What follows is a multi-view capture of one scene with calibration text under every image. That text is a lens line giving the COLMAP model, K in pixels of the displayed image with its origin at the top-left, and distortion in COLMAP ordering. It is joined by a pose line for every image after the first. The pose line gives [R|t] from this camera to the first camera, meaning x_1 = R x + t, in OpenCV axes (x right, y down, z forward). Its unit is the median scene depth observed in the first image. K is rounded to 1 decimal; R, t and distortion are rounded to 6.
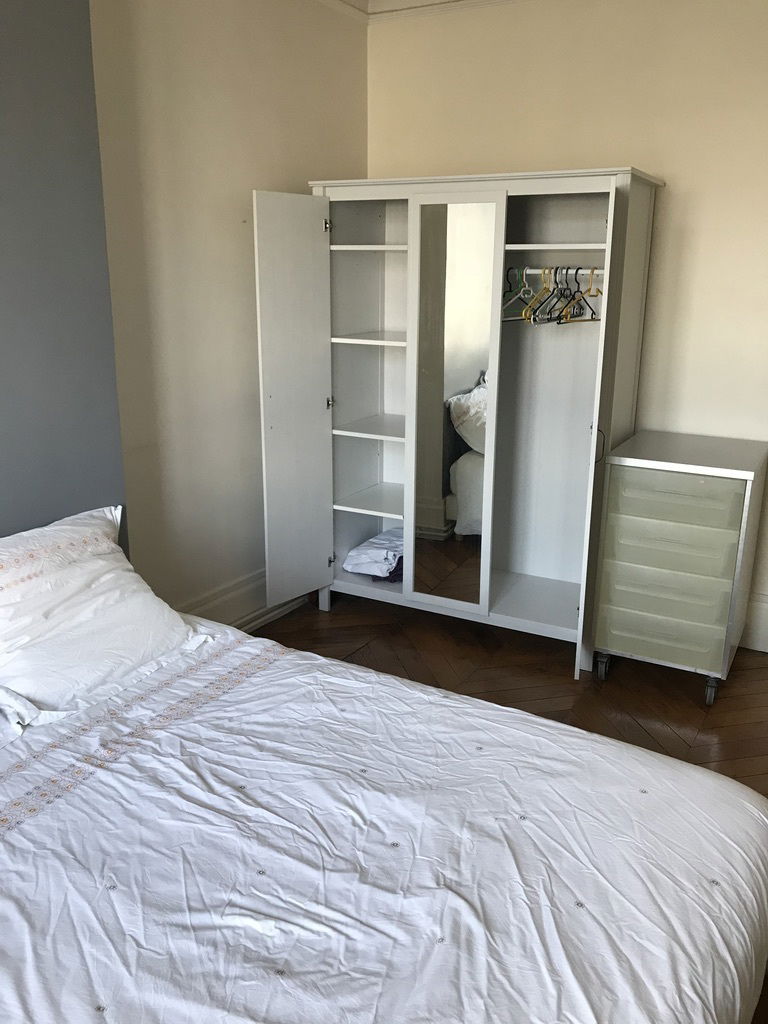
lens RADIAL K [[846.9, 0, 384.9], [0, 846.9, 506.7], [0, 0, 1]] dist [0.027343, -0.002489]
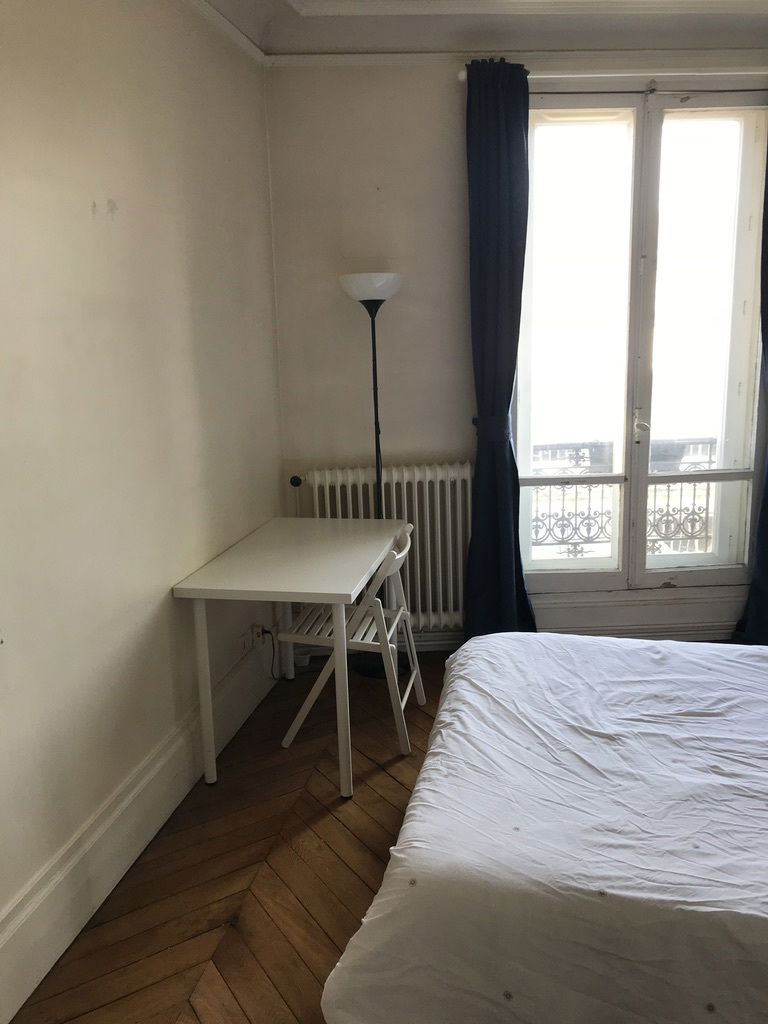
lens RADIAL K [[846.9, 0, 384.9], [0, 846.9, 506.7], [0, 0, 1]] dist [0.027343, -0.002489]
pose [[-0.941738, 0.077505, -0.327295, 0.847526], [-0.085649, 0.885750, 0.456191, -0.515760], [0.325259, 0.457645, -0.827507, 1.809510]]
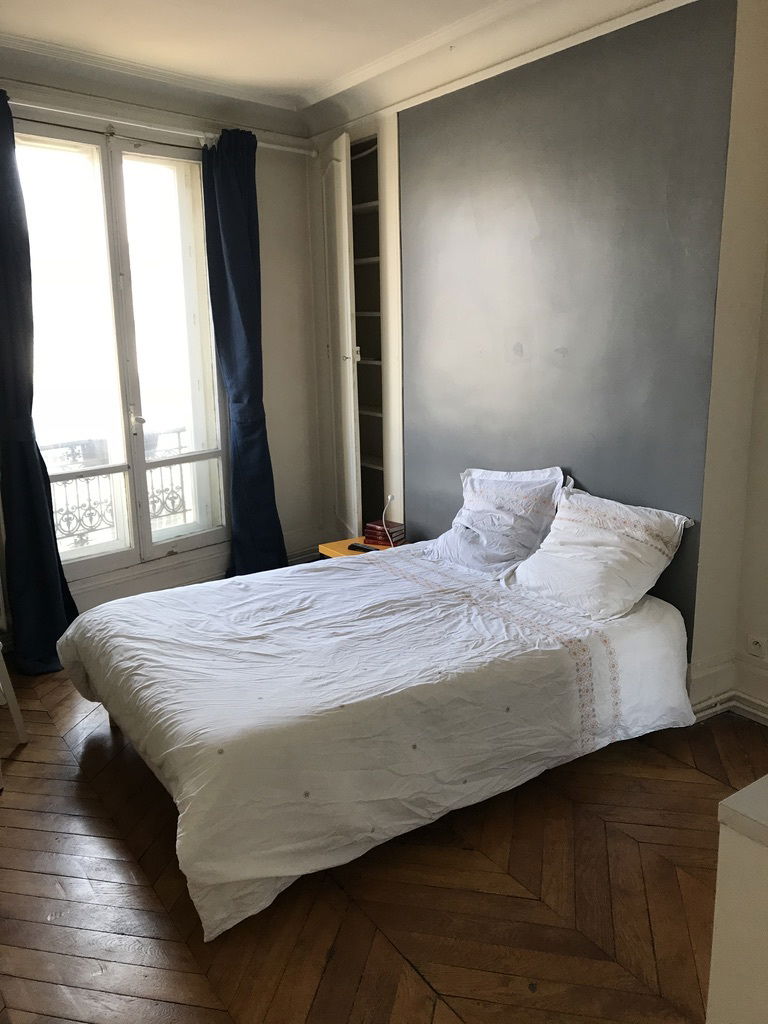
lens RADIAL K [[846.9, 0, 384.9], [0, 846.9, 506.7], [0, 0, 1]] dist [0.027343, -0.002489]
pose [[-0.428407, 0.186679, -0.884092, 1.543175], [-0.237569, 0.920733, 0.309536, -0.476708], [0.871796, 0.342640, -0.350099, 1.735801]]
